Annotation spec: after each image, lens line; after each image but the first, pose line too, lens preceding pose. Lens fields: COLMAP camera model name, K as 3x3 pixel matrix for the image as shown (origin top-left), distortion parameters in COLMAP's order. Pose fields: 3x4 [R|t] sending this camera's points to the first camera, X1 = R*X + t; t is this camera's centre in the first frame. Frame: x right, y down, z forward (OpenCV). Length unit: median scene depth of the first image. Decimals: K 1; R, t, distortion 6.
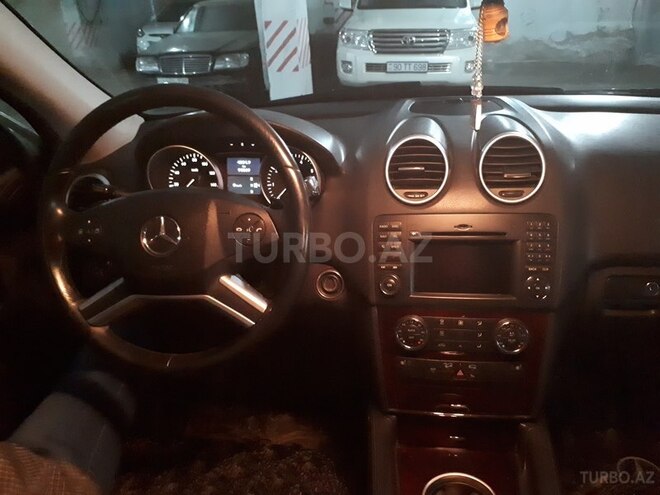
lens RADIAL K [[560.2, 0, 329.1], [0, 560.2, 273.3], [0, 0, 1]] dist [0.085738, -0.172673]
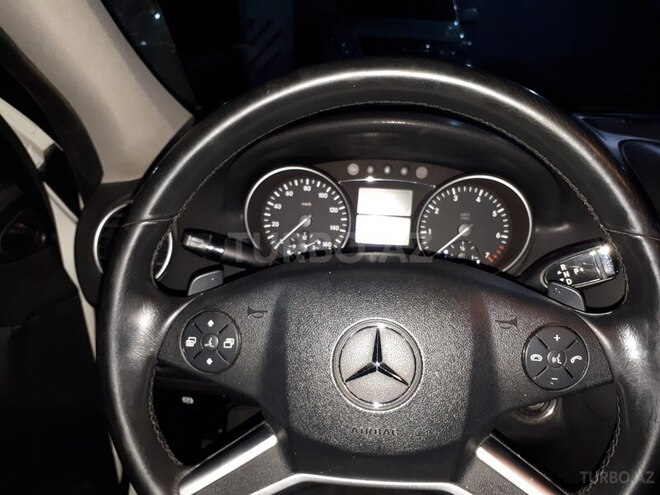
lens RADIAL K [[560.2, 0, 329.1], [0, 560.2, 273.3], [0, 0, 1]] dist [0.085738, -0.172673]
pose [[0.996317, 0.037304, 0.077202, -0.259808], [-0.036311, 0.999239, -0.014223, -0.095554], [-0.077674, 0.011367, 0.996914, 0.357622]]
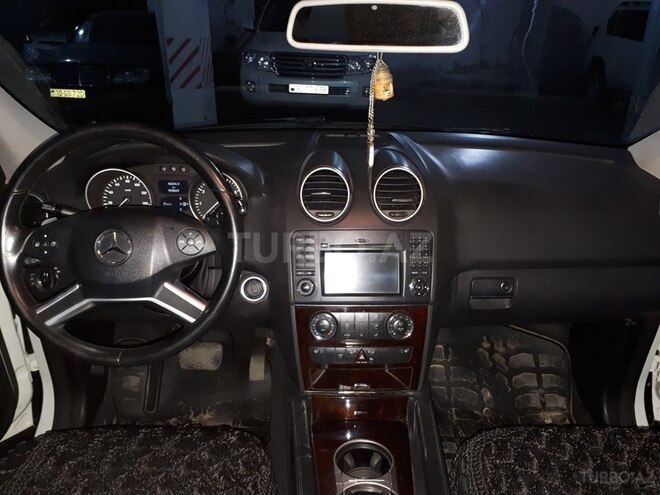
lens RADIAL K [[560.2, 0, 329.1], [0, 560.2, 273.3], [0, 0, 1]] dist [0.085738, -0.172673]
pose [[0.985540, -0.011075, 0.169078, -0.036250], [0.015842, 0.999513, -0.026868, 0.018118], [-0.168698, 0.029158, 0.985236, -0.167597]]
